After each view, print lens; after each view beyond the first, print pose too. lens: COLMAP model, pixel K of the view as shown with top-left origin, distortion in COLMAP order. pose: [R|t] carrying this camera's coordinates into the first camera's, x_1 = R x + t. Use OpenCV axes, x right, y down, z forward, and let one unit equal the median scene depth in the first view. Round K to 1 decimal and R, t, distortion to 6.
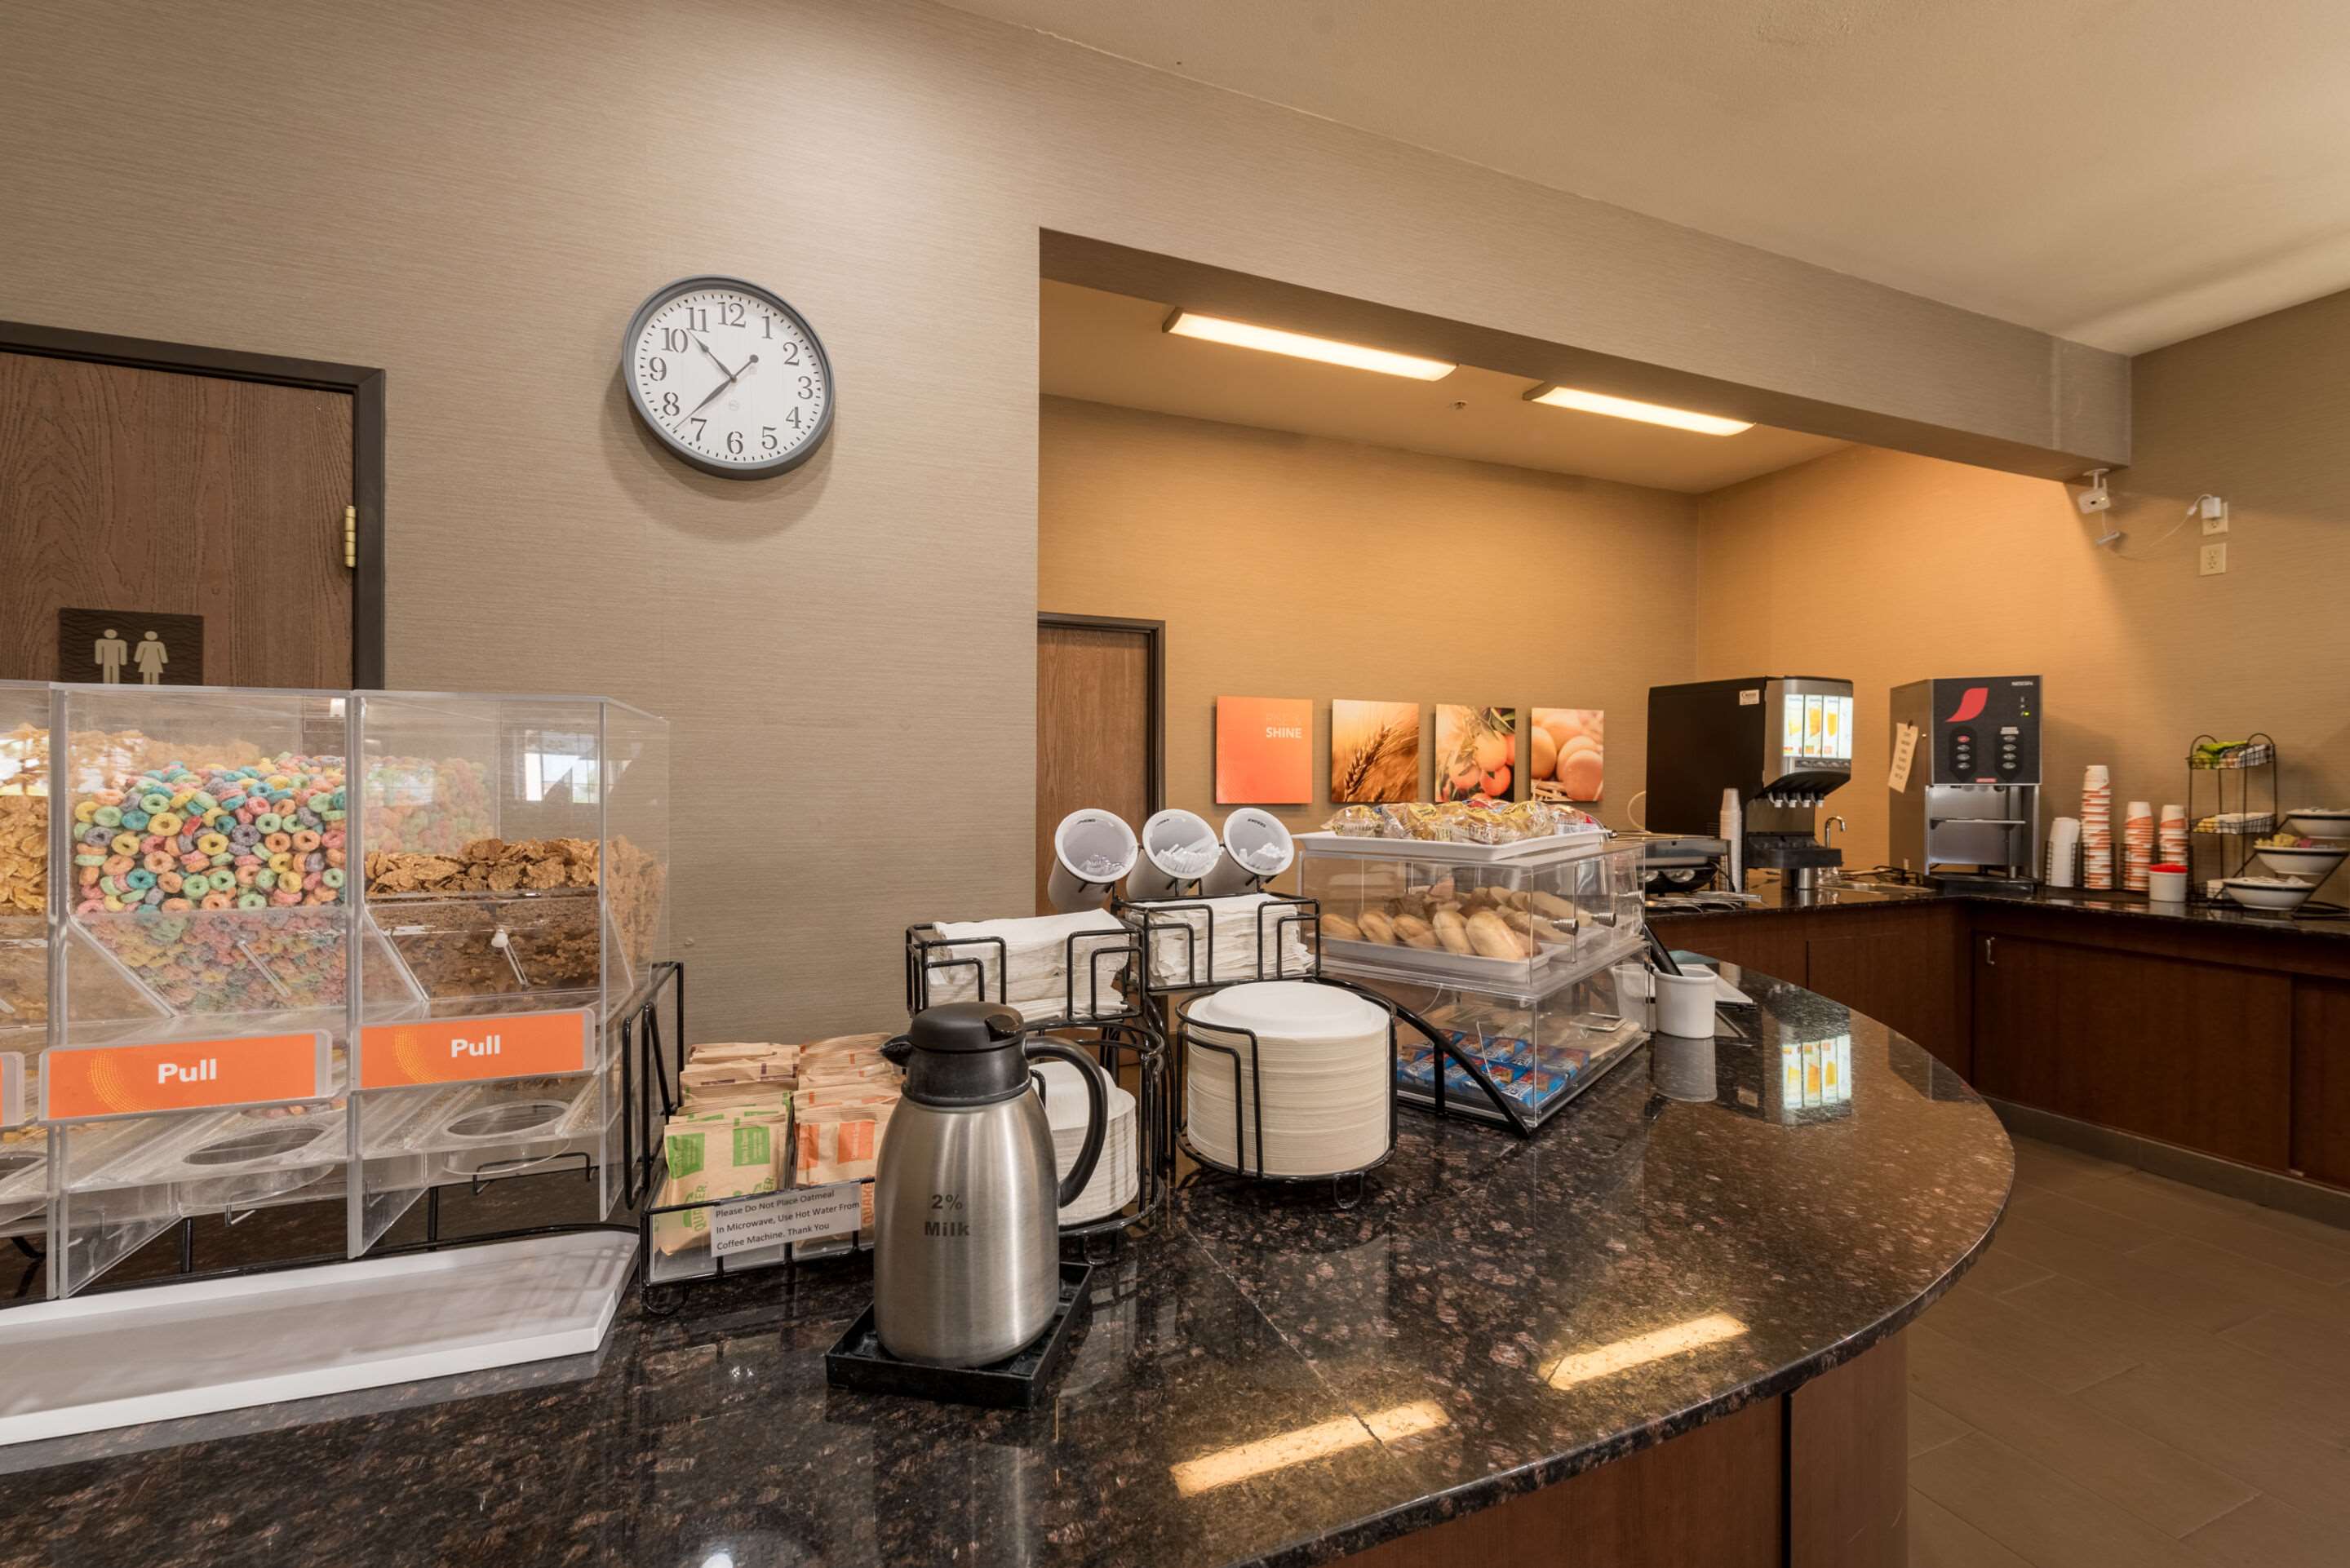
lens RADIAL K [[937.6, 0, 1179.4], [0, 937.6, 785.3], [0, 0, 1]] dist [0.001387, -0.000517]
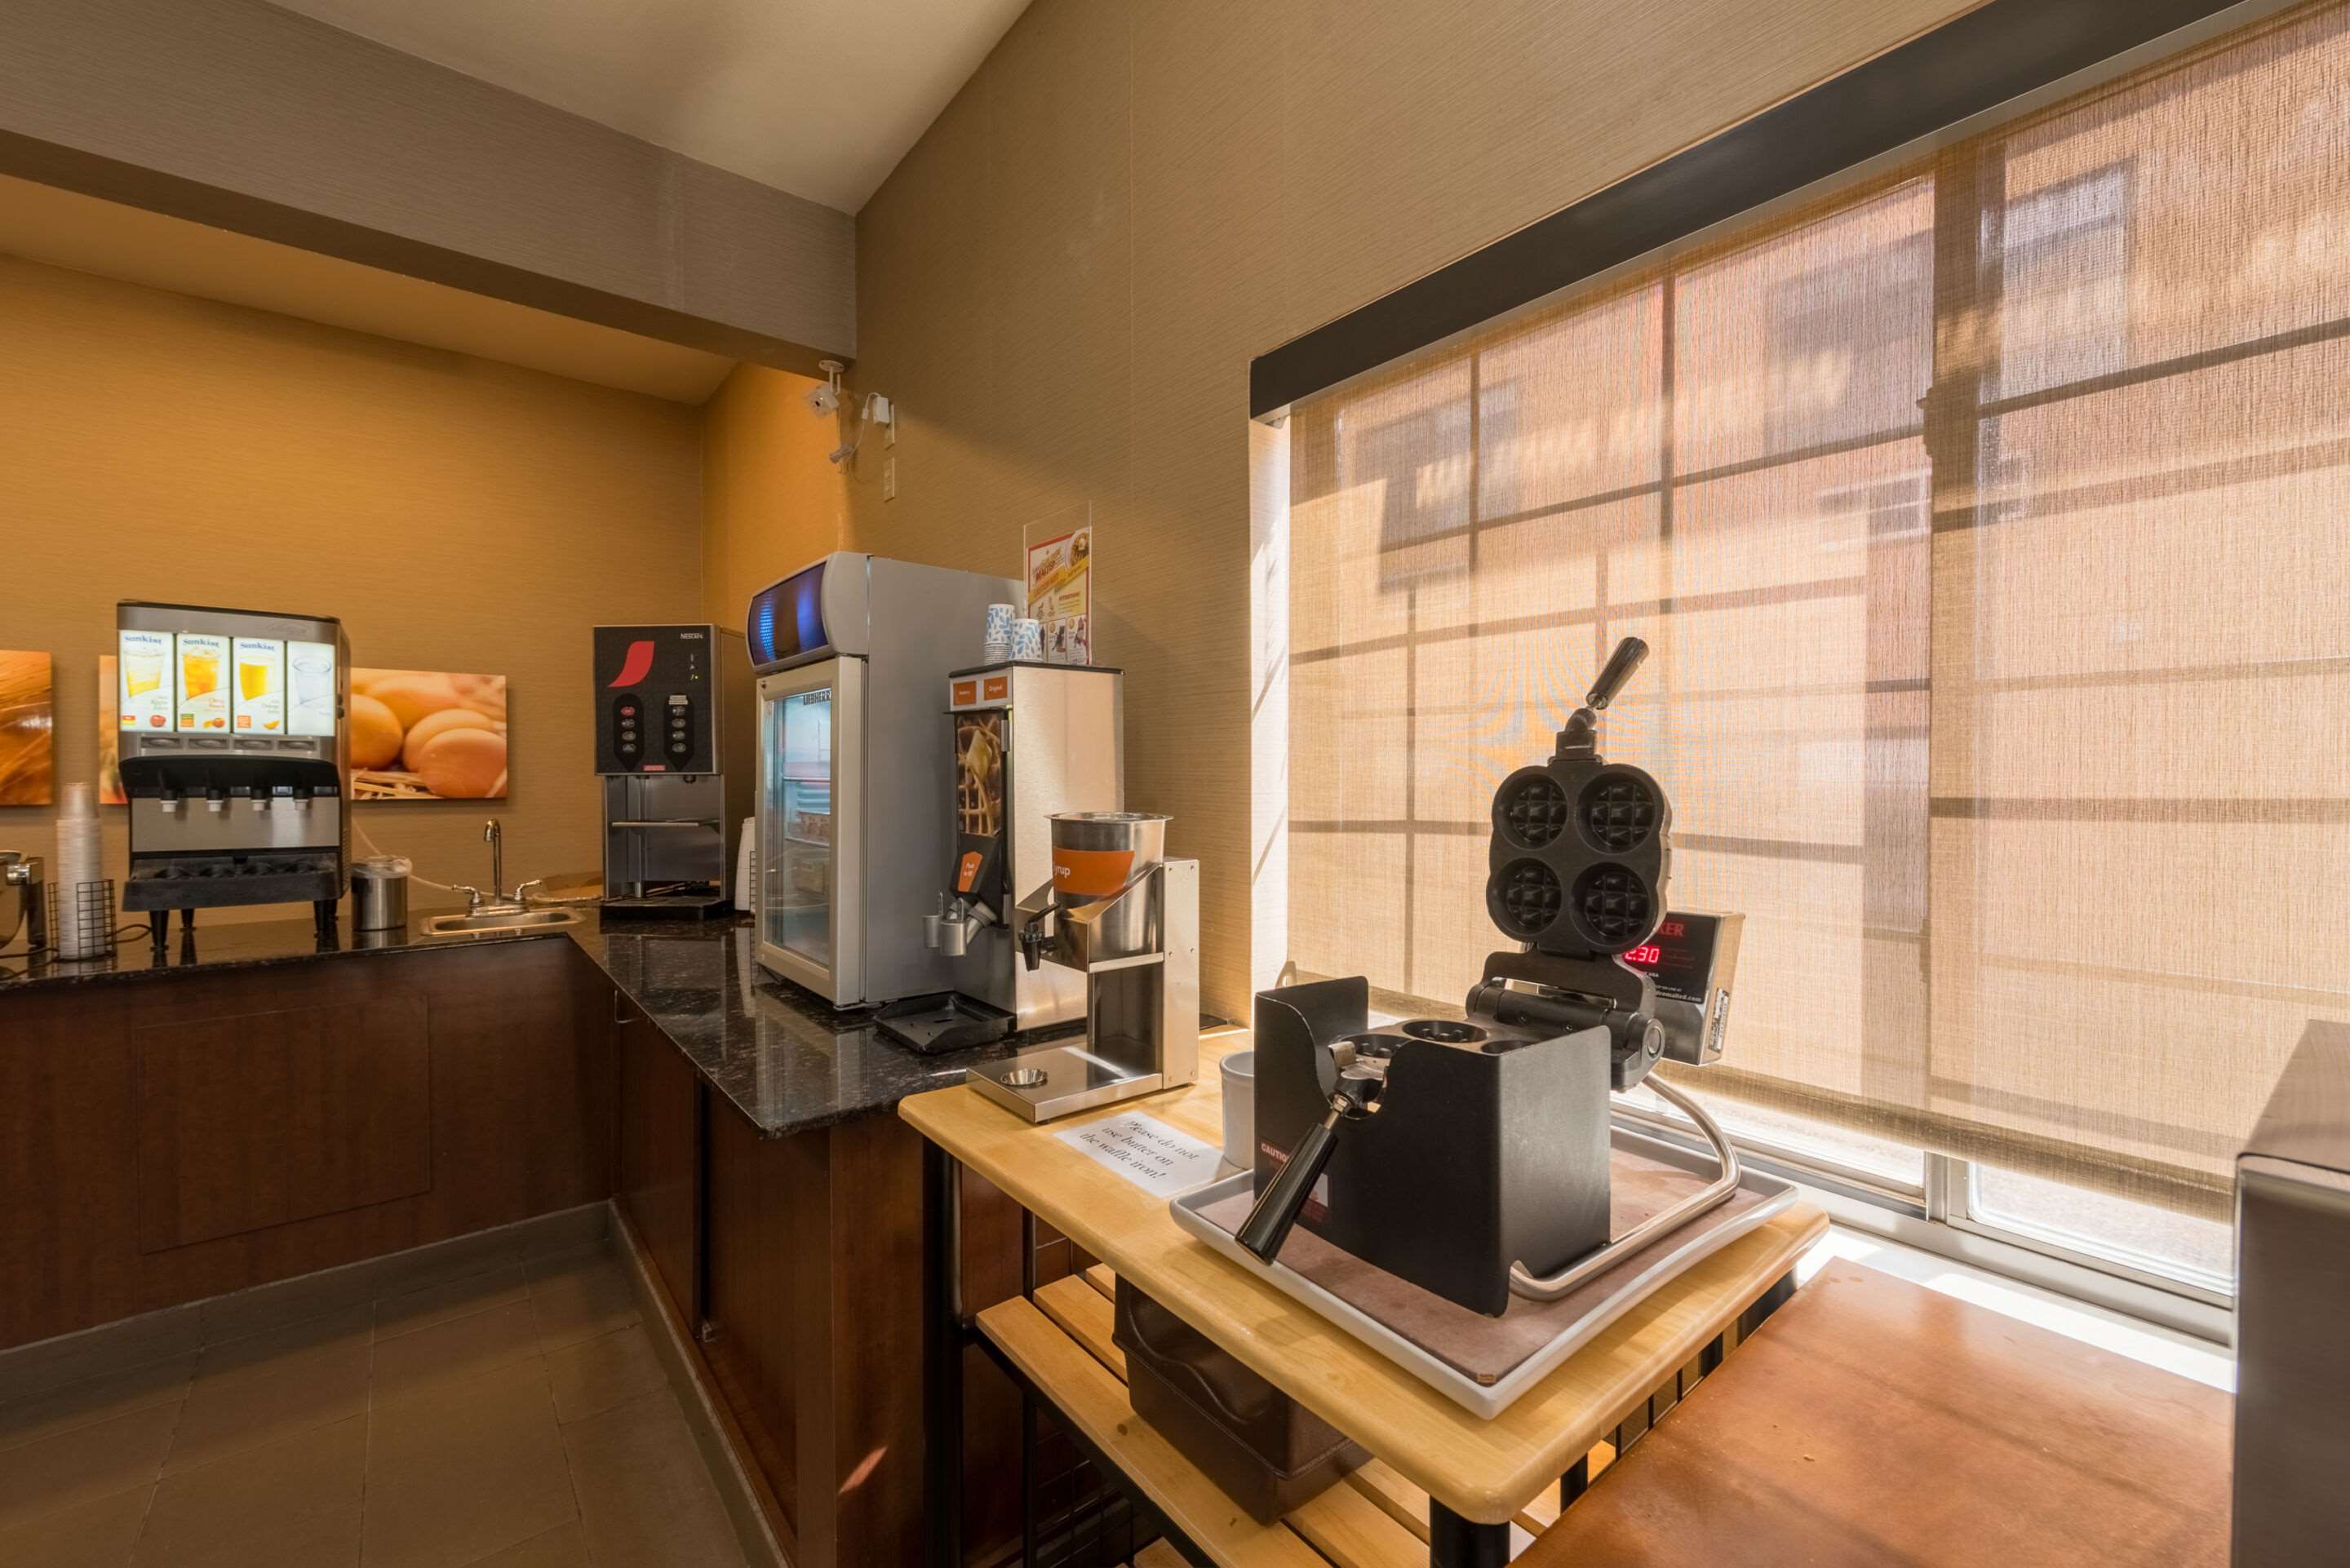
lens RADIAL K [[951.6, 0, 1182.3], [0, 951.6, 786.0], [0, 0, 1]] dist [0.000112, -0.000351]
pose [[0.949385, -0.009614, 0.313966, 1.026982], [0.005999, 0.999904, 0.012478, 0.001801], [-0.314056, -0.009963, 0.949352, 0.171731]]
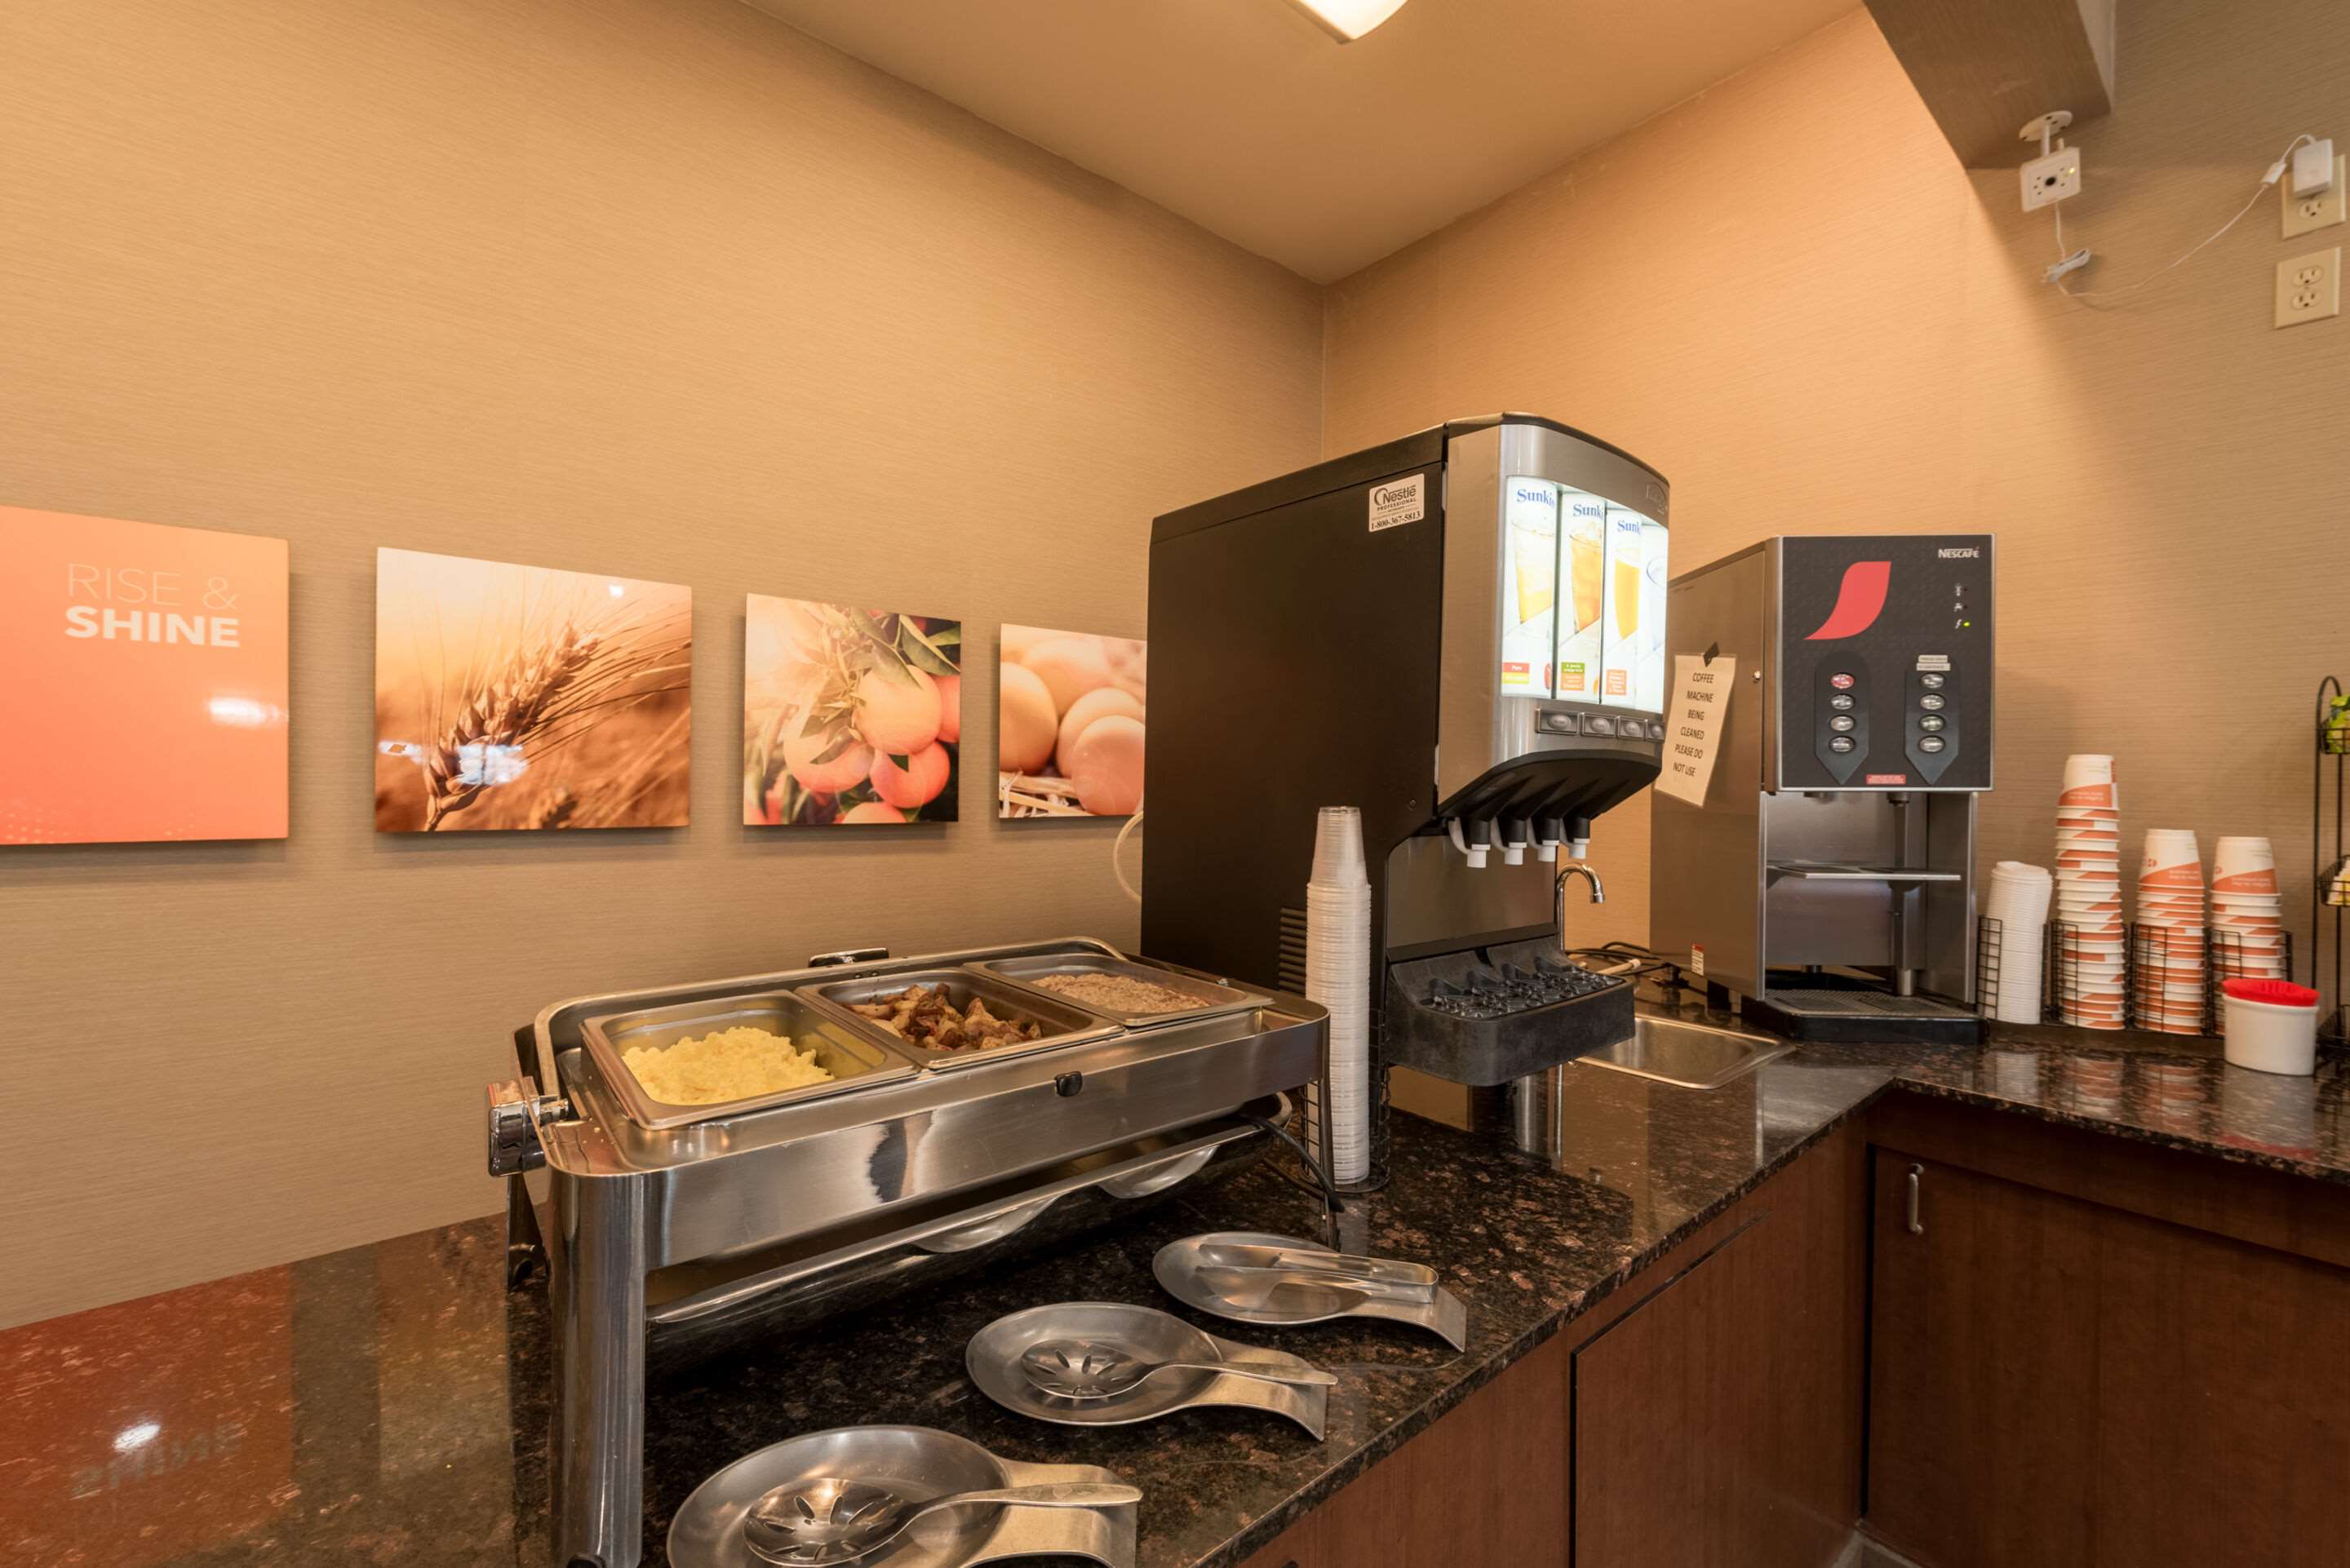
lens RADIAL K [[951.6, 0, 1182.3], [0, 951.6, 786.0], [0, 0, 1]] dist [0.000112, -0.000351]
pose [[0.949175, 0.000471, 0.314748, 0.426951], [-0.002955, 0.999968, 0.007416, -0.004784], [-0.314735, -0.007969, 0.949146, 0.699050]]
